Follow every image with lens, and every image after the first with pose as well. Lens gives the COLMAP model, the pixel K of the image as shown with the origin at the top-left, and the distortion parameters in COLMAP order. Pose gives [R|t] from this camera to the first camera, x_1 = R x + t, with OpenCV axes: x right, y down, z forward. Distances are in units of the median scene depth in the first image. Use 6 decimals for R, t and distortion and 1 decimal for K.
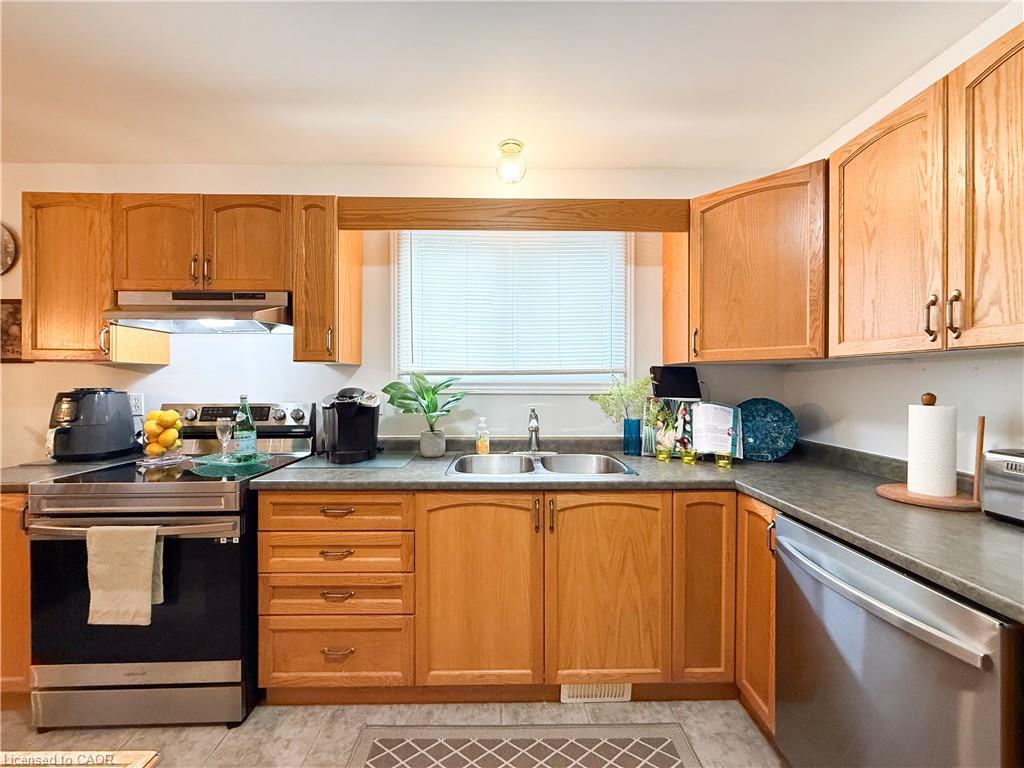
lens RADIAL K [[408.9, 0, 509.8], [0, 408.9, 383.2], [0, 0, 1]] dist [0.001309, -0.000487]
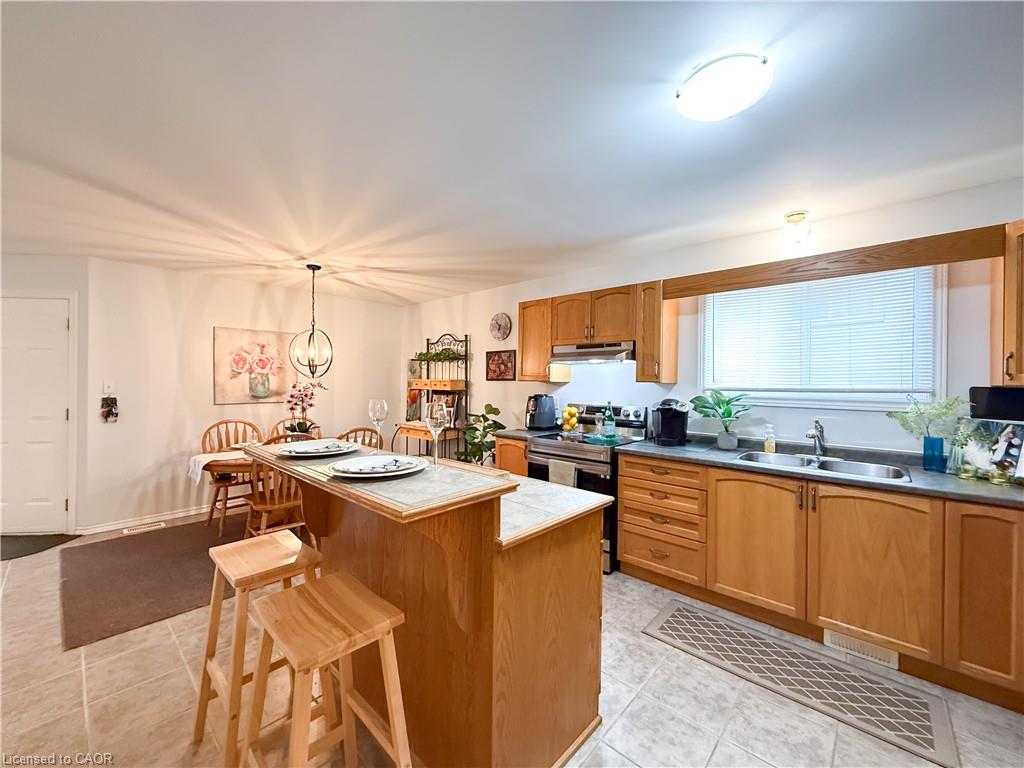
lens RADIAL K [[408.9, 0, 510.7], [0, 408.9, 382.9], [0, 0, 1]] dist [0.001309, -0.000487]
pose [[0.727729, 0.008809, -0.685808, 0.261042], [-0.013196, 0.999912, -0.001158, -0.042655], [0.685737, 0.009893, 0.727782, -0.600644]]
